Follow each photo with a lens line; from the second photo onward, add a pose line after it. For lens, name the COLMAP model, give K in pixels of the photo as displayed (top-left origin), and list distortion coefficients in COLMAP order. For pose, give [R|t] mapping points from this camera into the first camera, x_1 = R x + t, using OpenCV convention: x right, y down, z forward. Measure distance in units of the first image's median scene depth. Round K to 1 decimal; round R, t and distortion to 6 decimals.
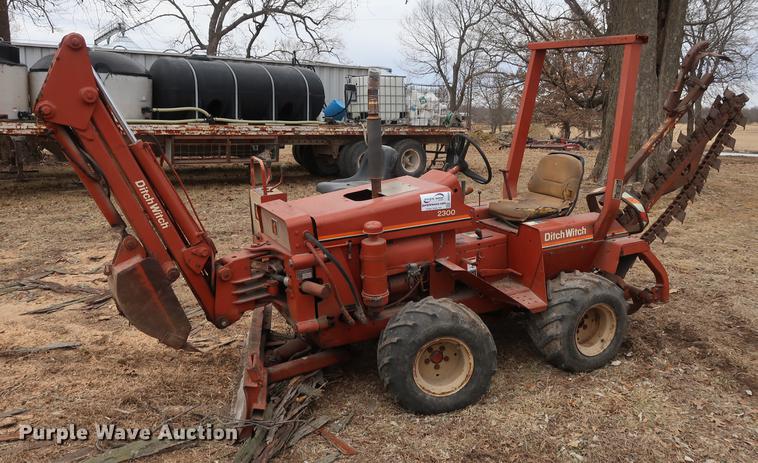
lens RADIAL K [[618.0, 0, 393.8], [0, 618.0, 210.4], [0, 0, 1]] dist [-0.011225, -0.006321]
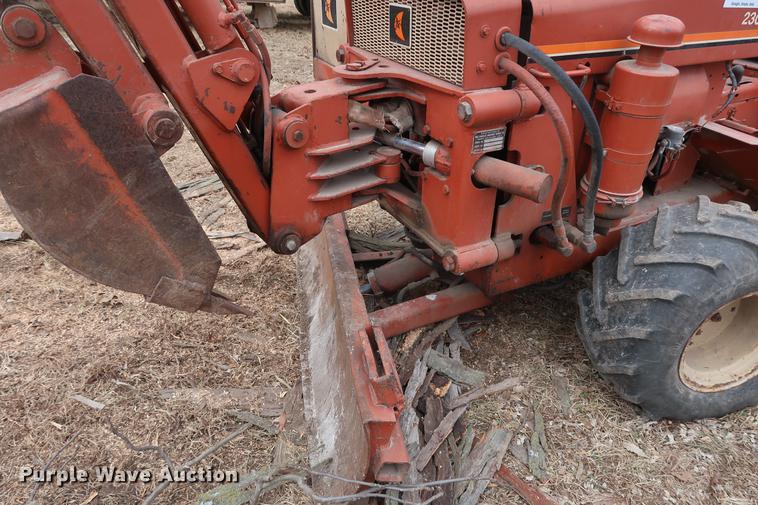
lens RADIAL K [[525.2, 0, 377.6], [0, 525.2, 250.9], [0, 0, 1]] dist [-0.023451, 0.007588]
pose [[0.999084, 0.036992, 0.021532, -0.213647], [-0.041950, 0.946131, 0.321055, 0.061147], [-0.008495, -0.321664, 0.946816, 0.618716]]
